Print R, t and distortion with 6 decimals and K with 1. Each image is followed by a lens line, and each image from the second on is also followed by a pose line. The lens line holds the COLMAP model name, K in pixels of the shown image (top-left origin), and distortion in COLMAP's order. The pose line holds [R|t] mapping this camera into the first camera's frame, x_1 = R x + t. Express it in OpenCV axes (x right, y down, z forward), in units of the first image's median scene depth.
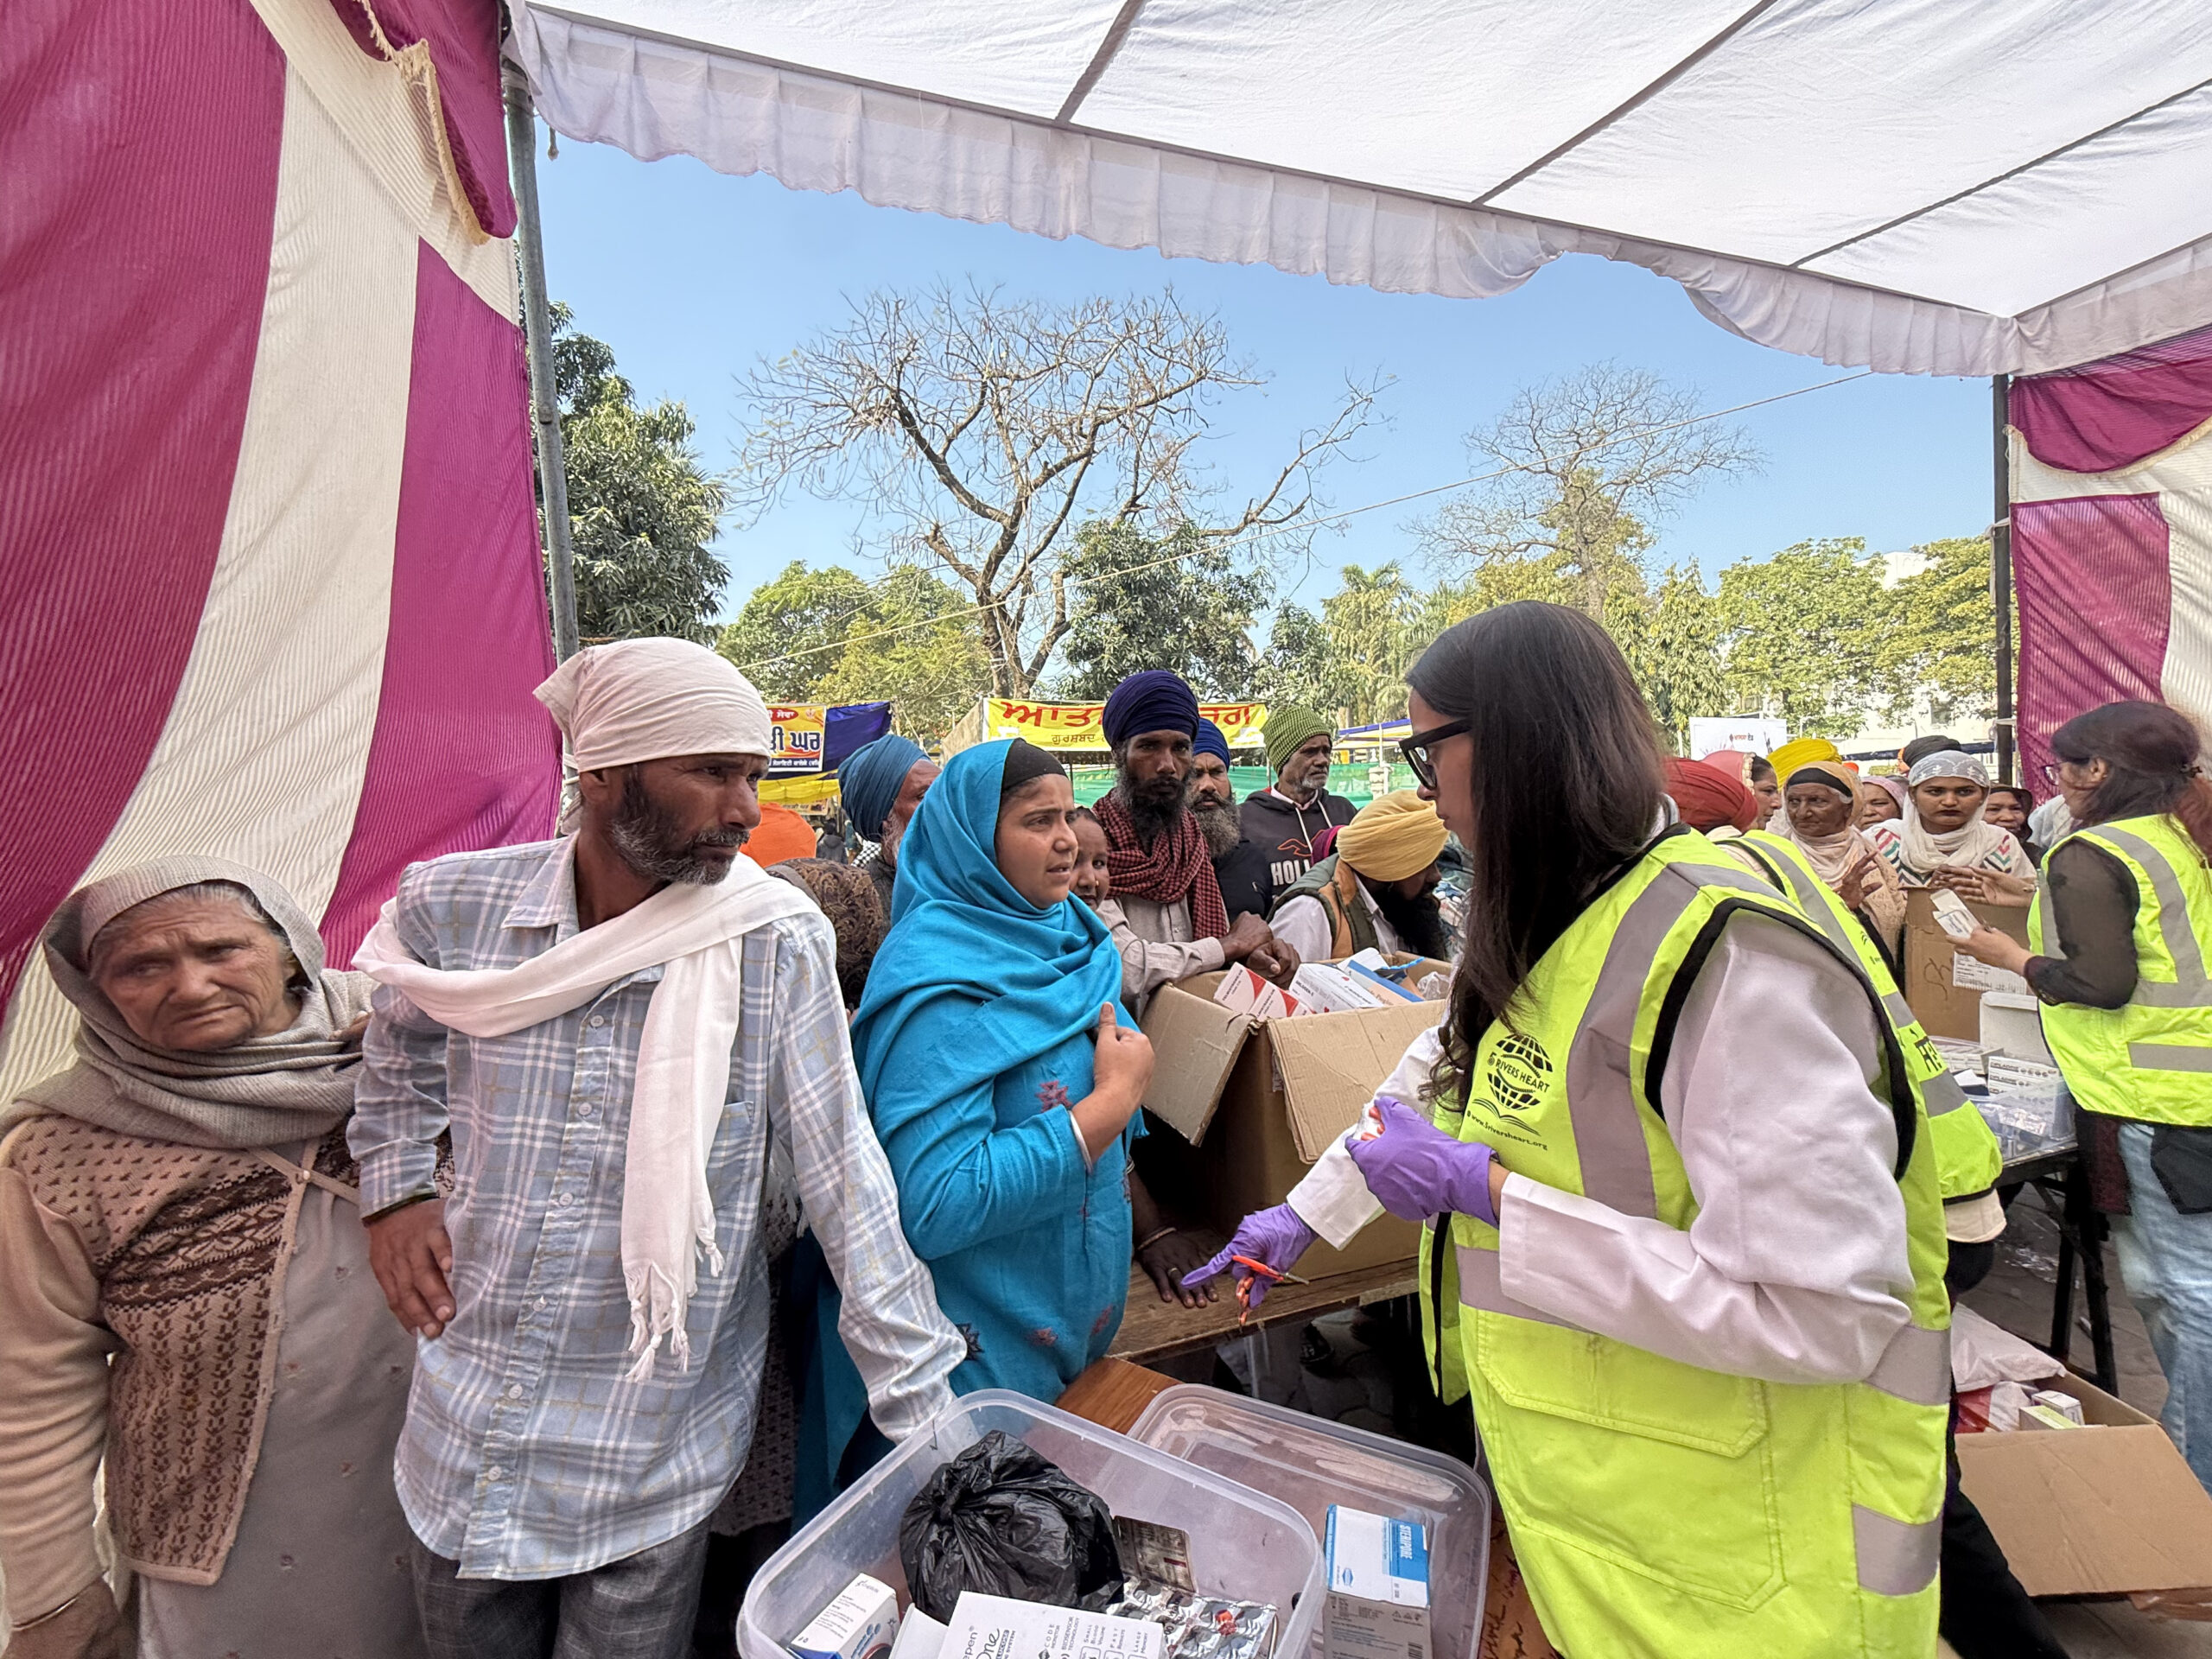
lens RADIAL K [[874.7, 0, 1114.3], [0, 874.7, 830.6], [0, 0, 1]] dist [-0.004643, 0.000637]
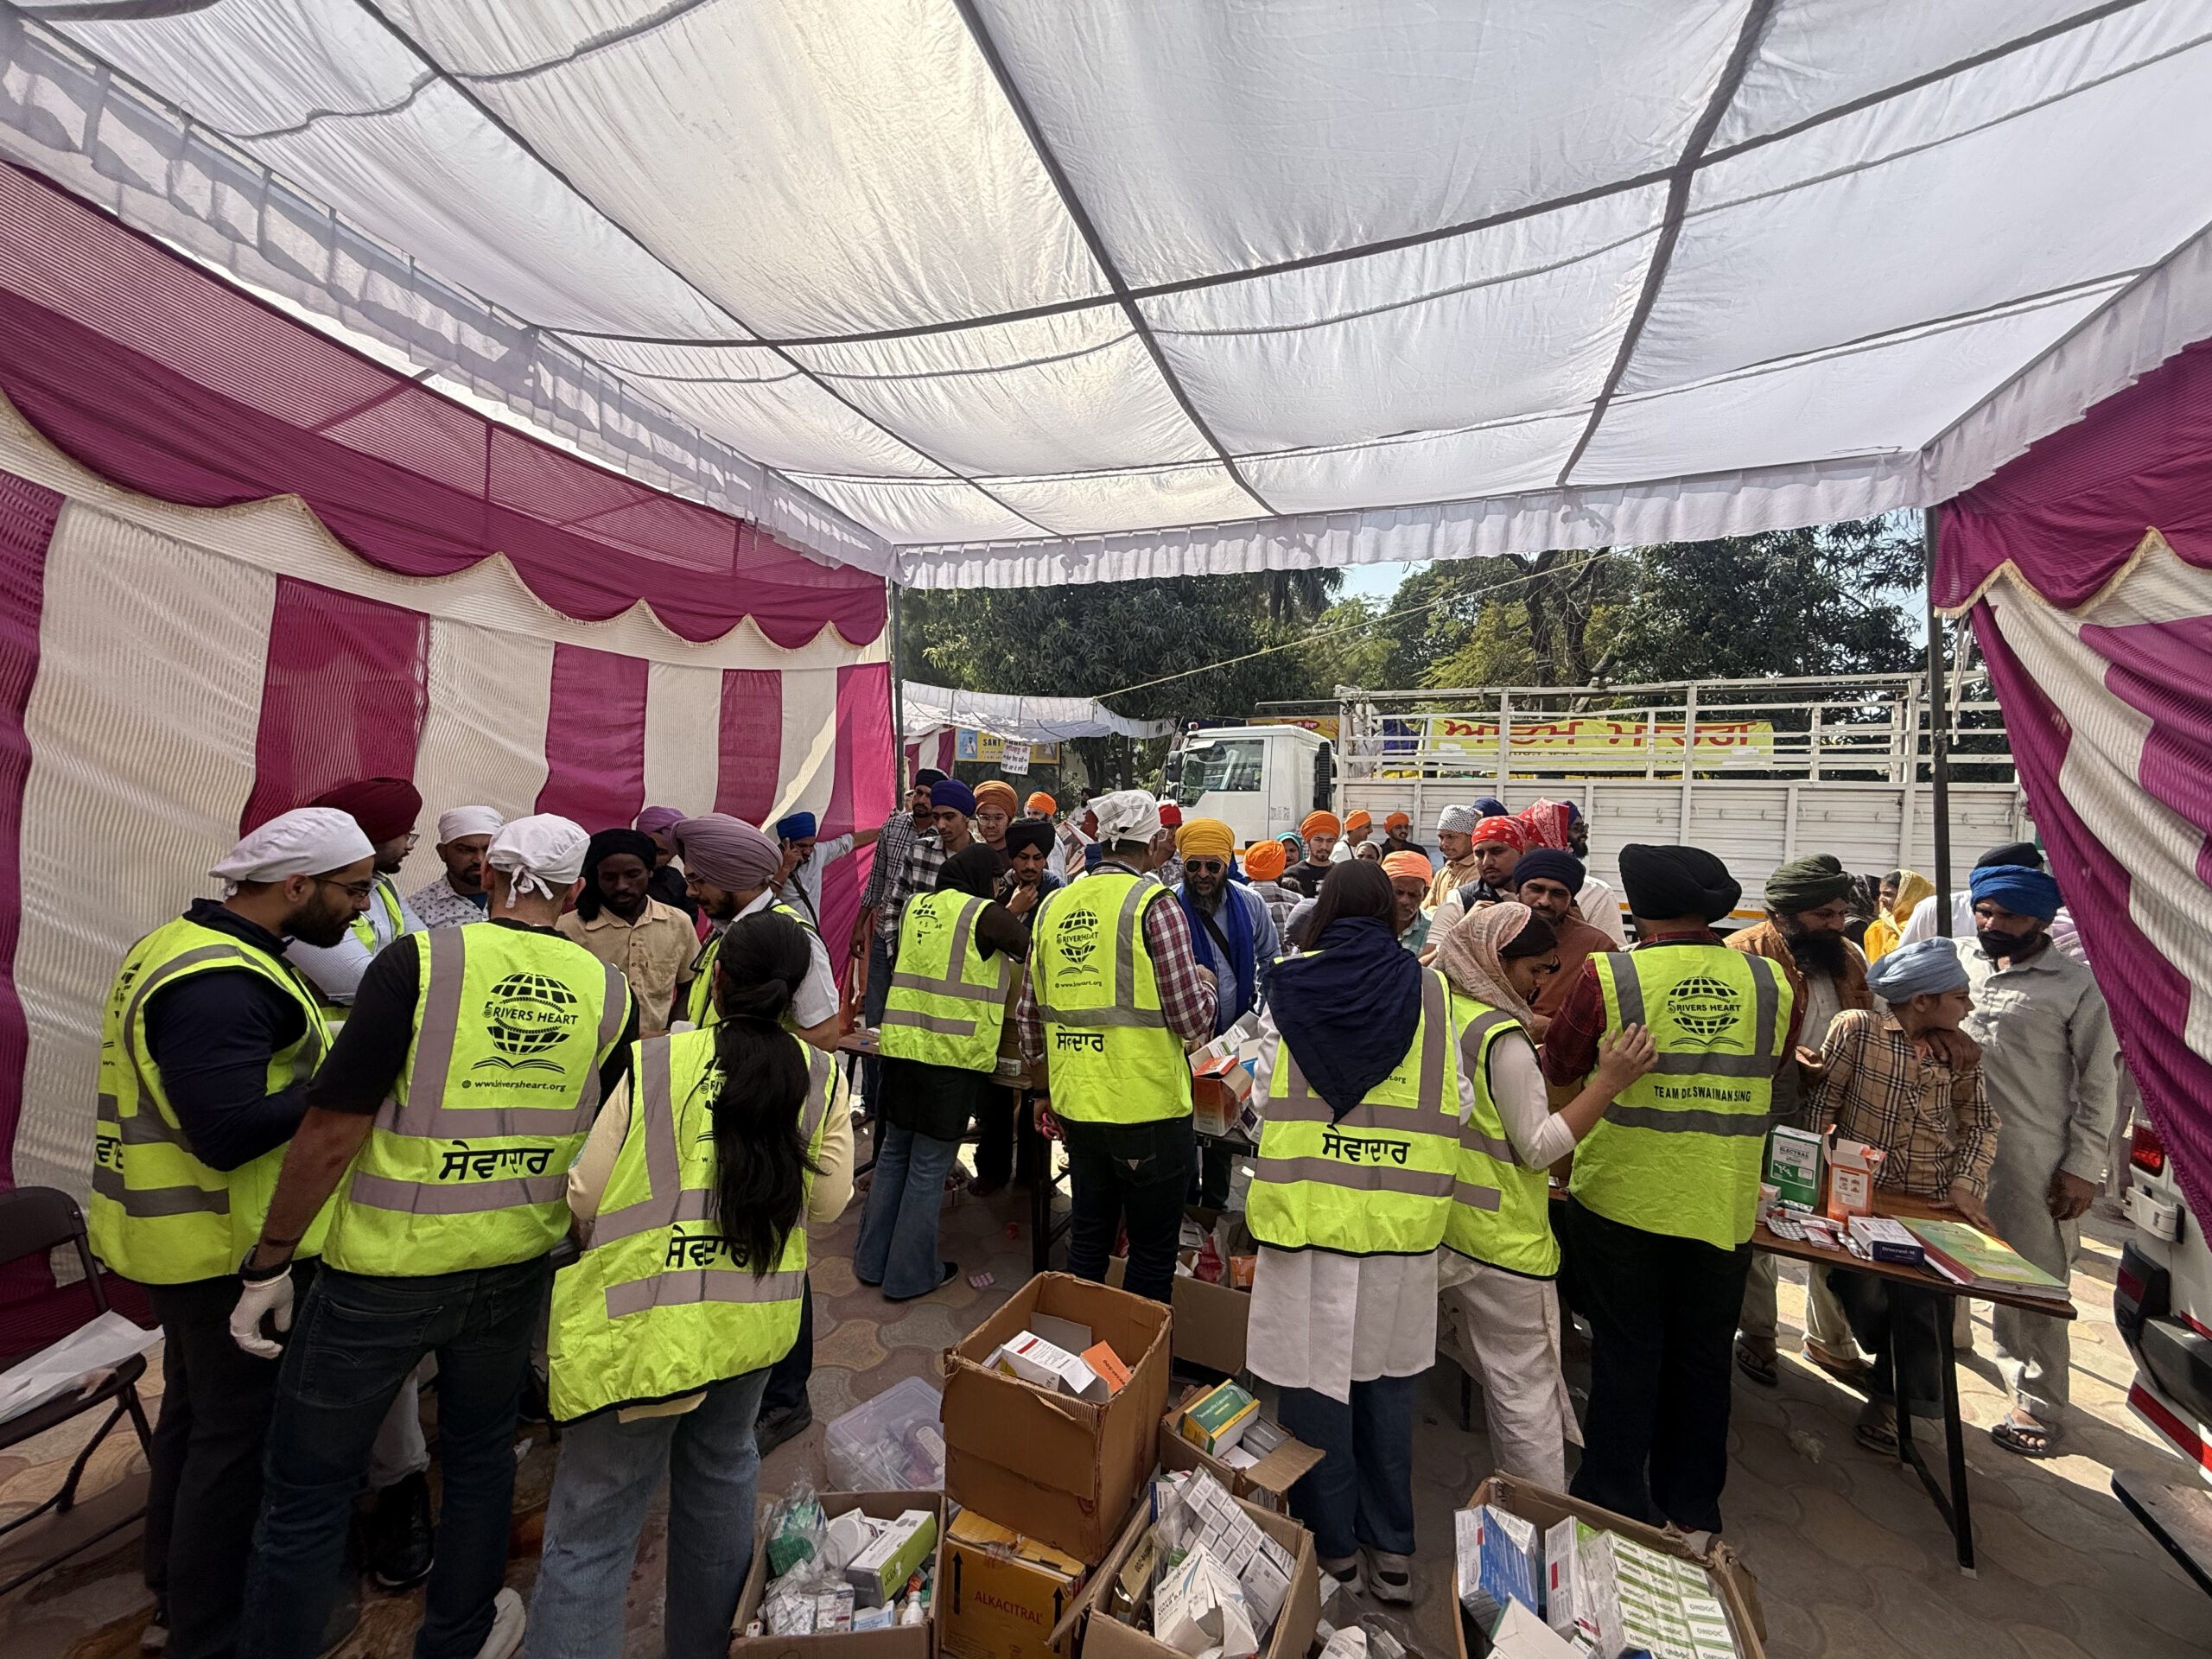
lens RADIAL K [[874.7, 0, 1107.7], [0, 874.7, 832.5], [0, 0, 1]] dist [-0.004643, 0.000637]
pose [[0.732246, 0.100922, -0.673521, 0.184516], [-0.076674, 0.994888, 0.065718, -0.025975], [0.676710, 0.003519, 0.736241, -0.064450]]
